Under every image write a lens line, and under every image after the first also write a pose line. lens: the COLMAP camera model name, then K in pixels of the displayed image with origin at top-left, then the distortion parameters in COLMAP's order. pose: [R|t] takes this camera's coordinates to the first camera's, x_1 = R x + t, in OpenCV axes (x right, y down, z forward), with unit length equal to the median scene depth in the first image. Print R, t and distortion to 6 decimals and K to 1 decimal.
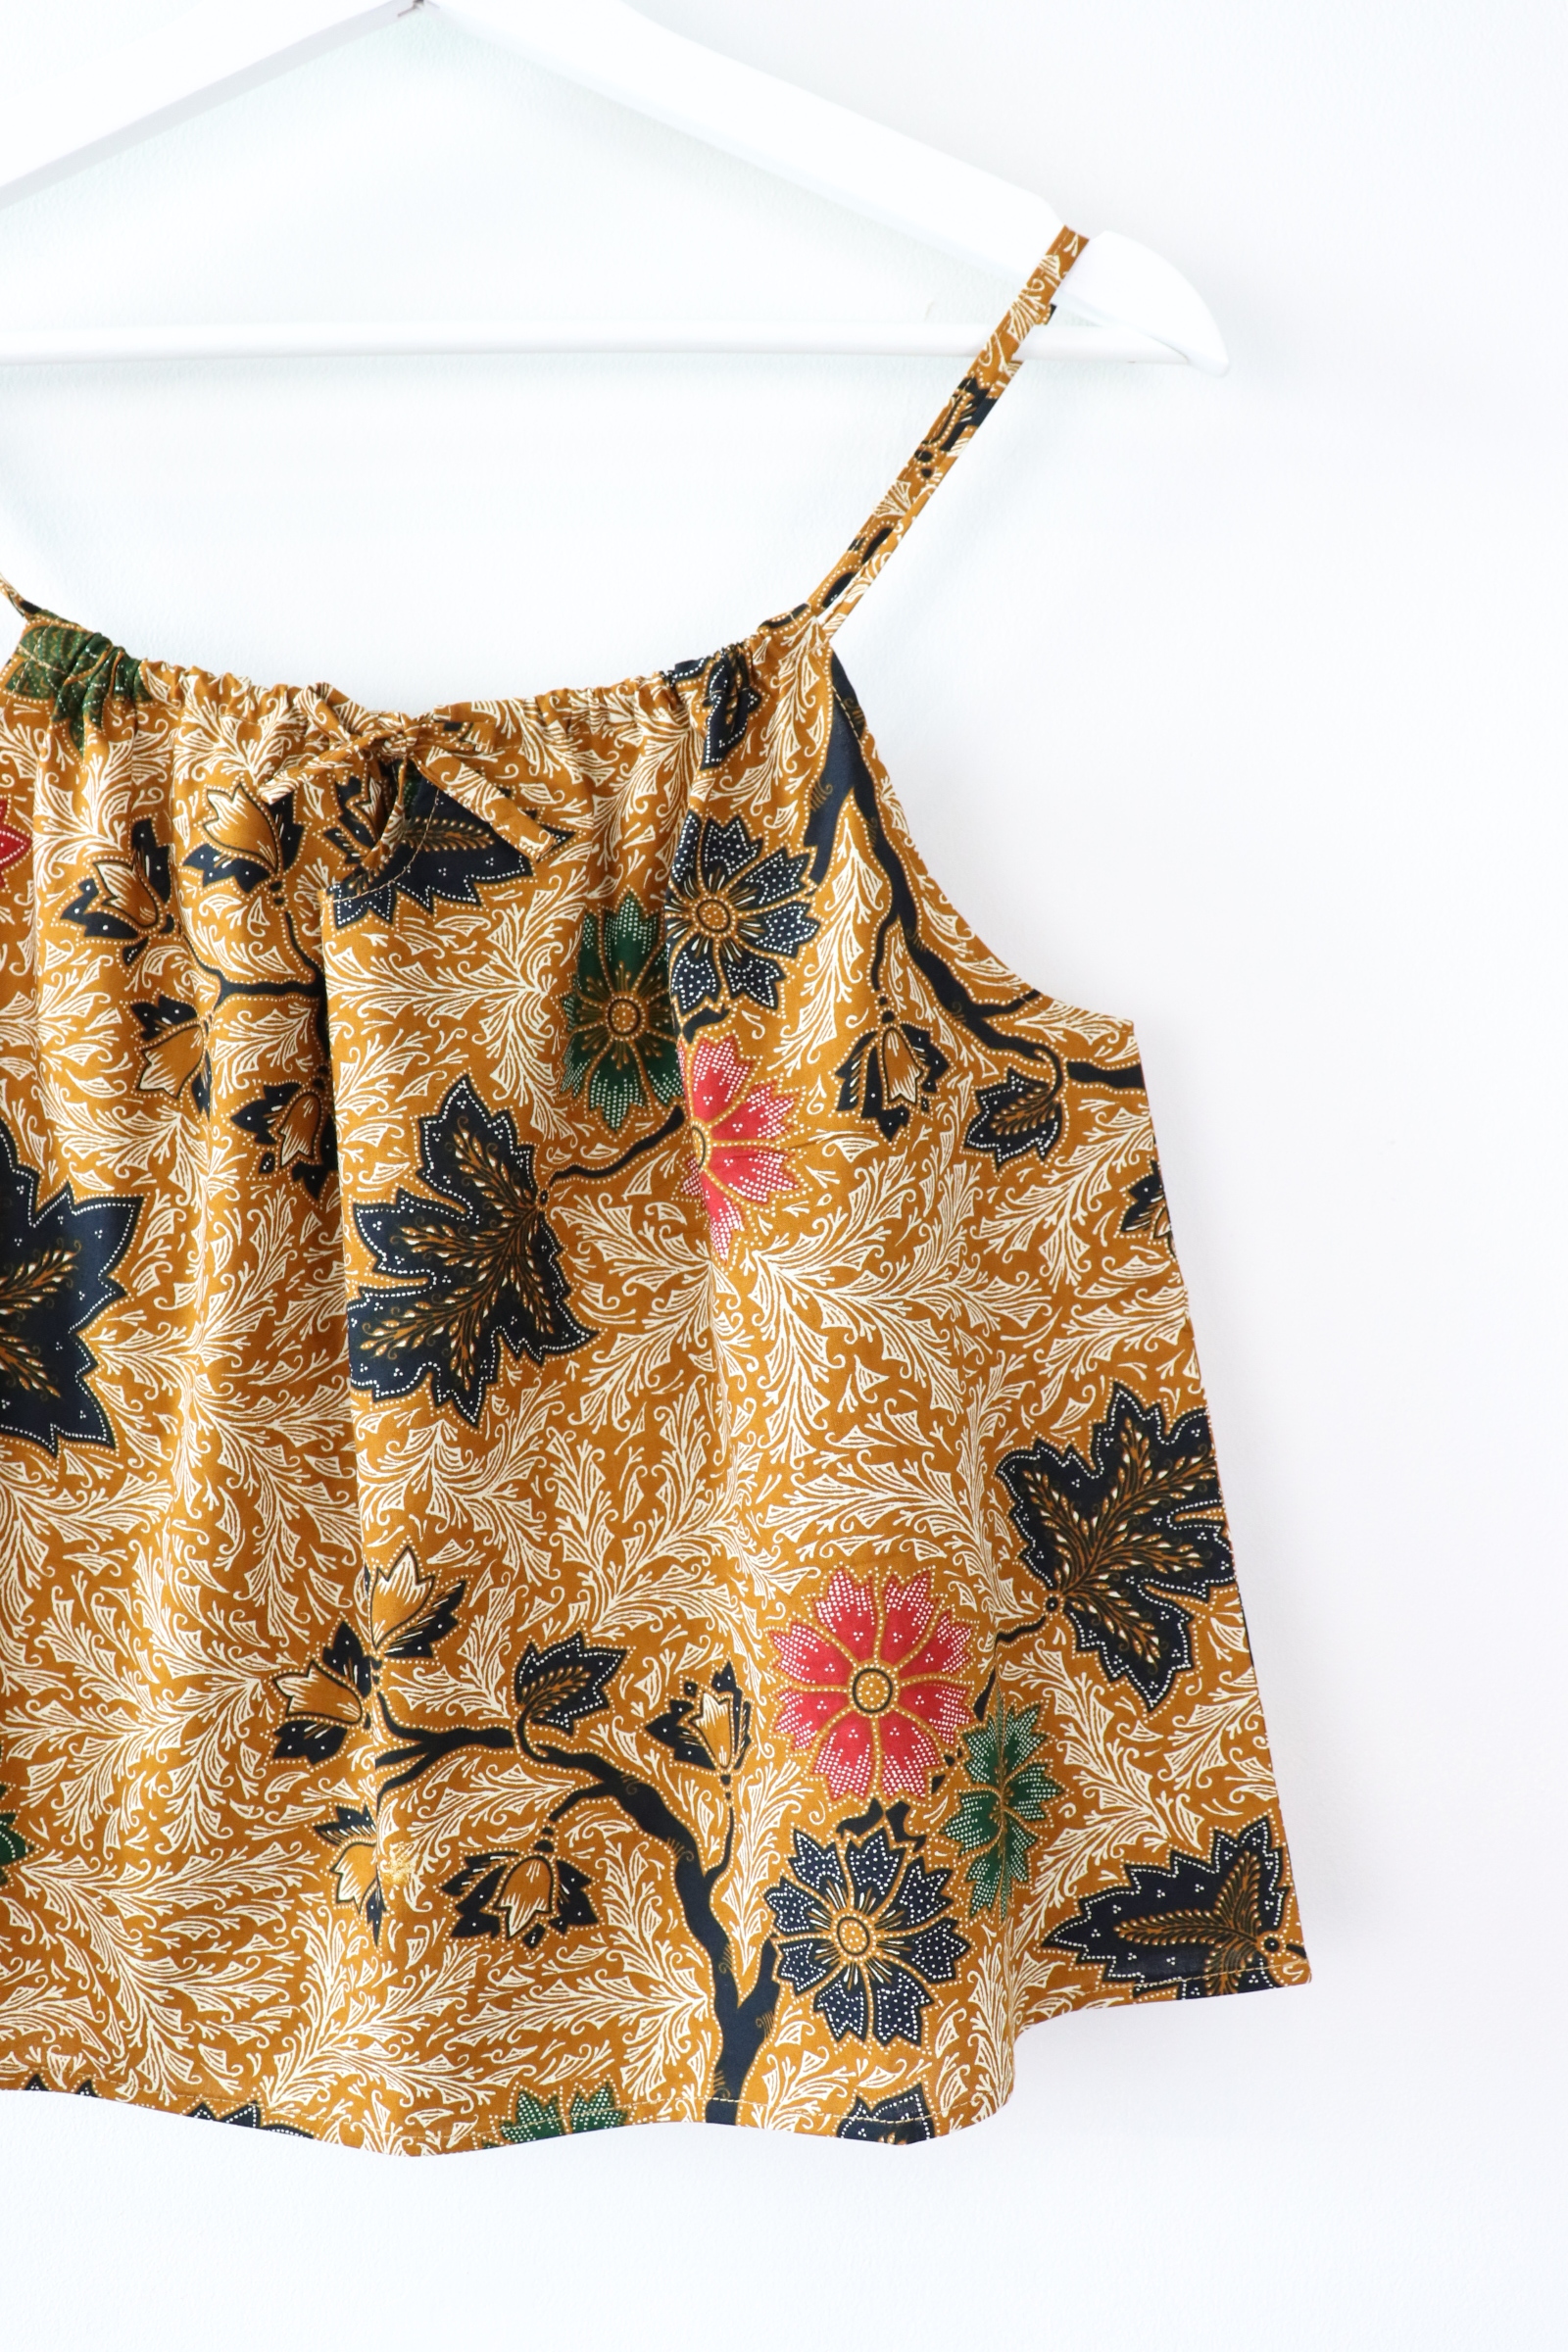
lens RADIAL K [[2104.7, 0, 746.0], [0, 2104.7, 1177.3], [0, 0, 1]] dist [-0.175487, 0.189320]
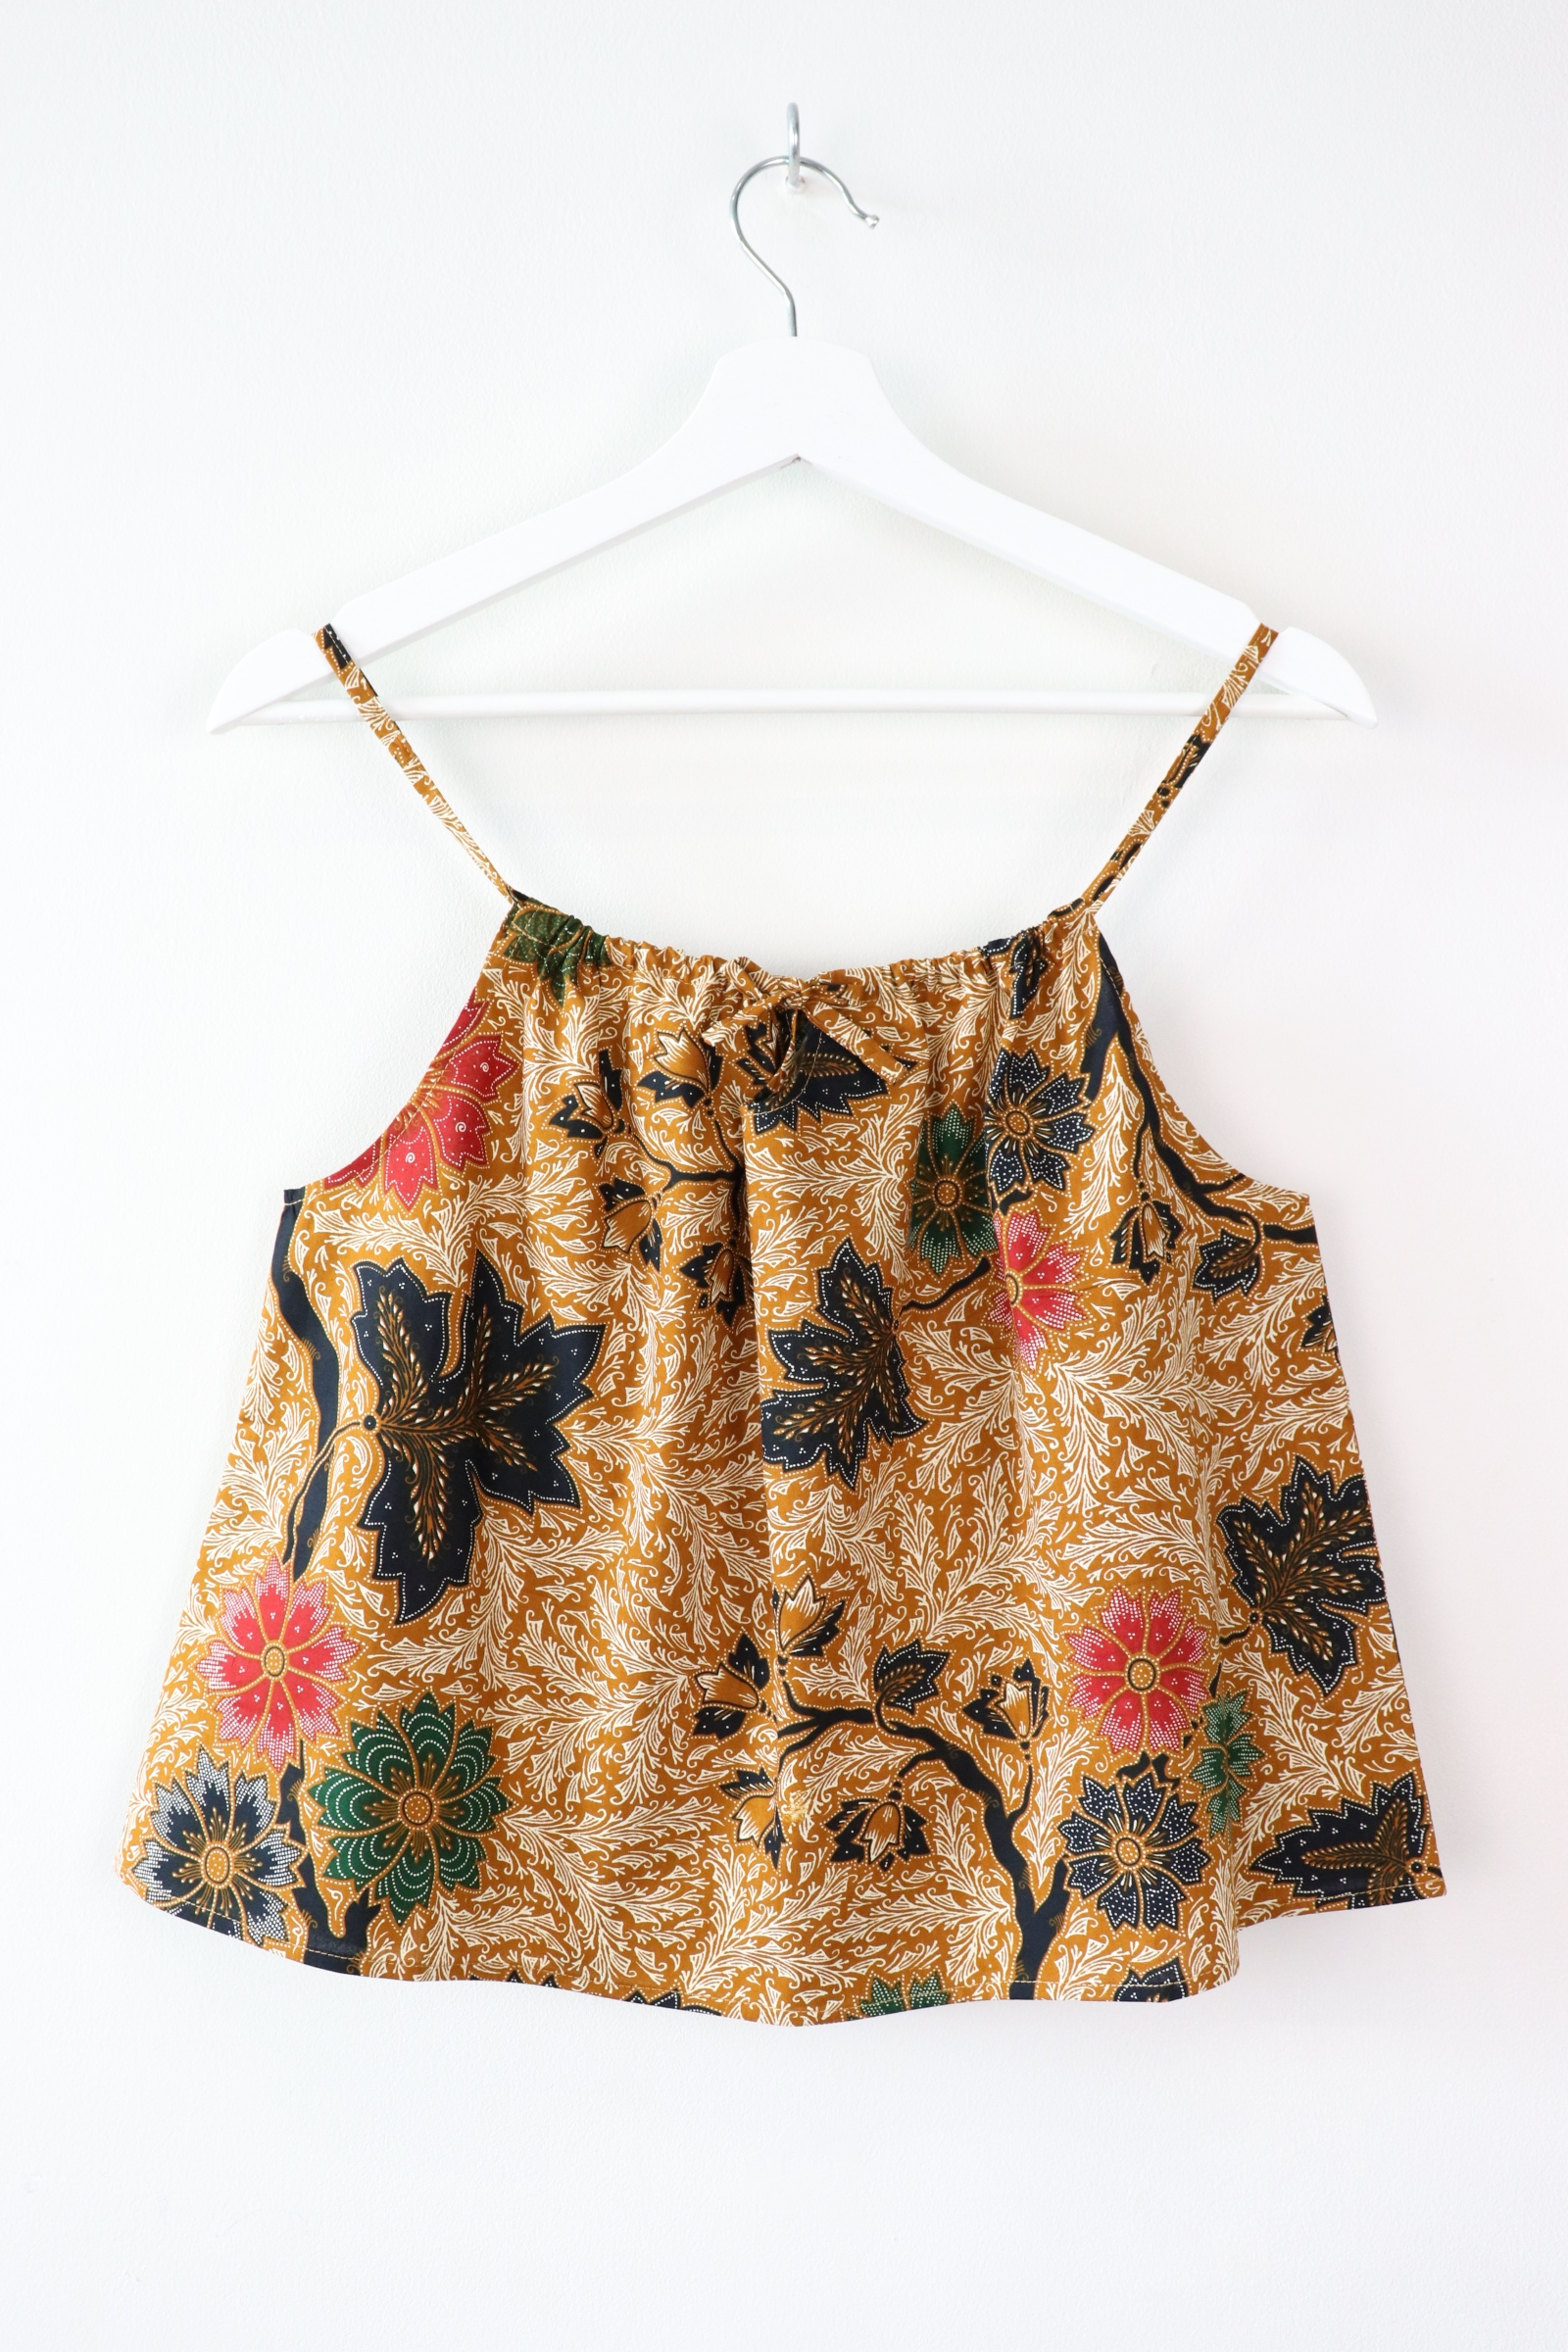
lens RADIAL K [[2104.7, 0, 746.0], [0, 2104.7, 1177.3], [0, 0, 1]] dist [-0.175487, 0.189320]
pose [[0.999984, -0.000547, -0.005580, -0.188559], [0.000311, 0.999113, -0.042111, -0.029540], [0.005598, 0.042108, 0.999097, -0.396811]]
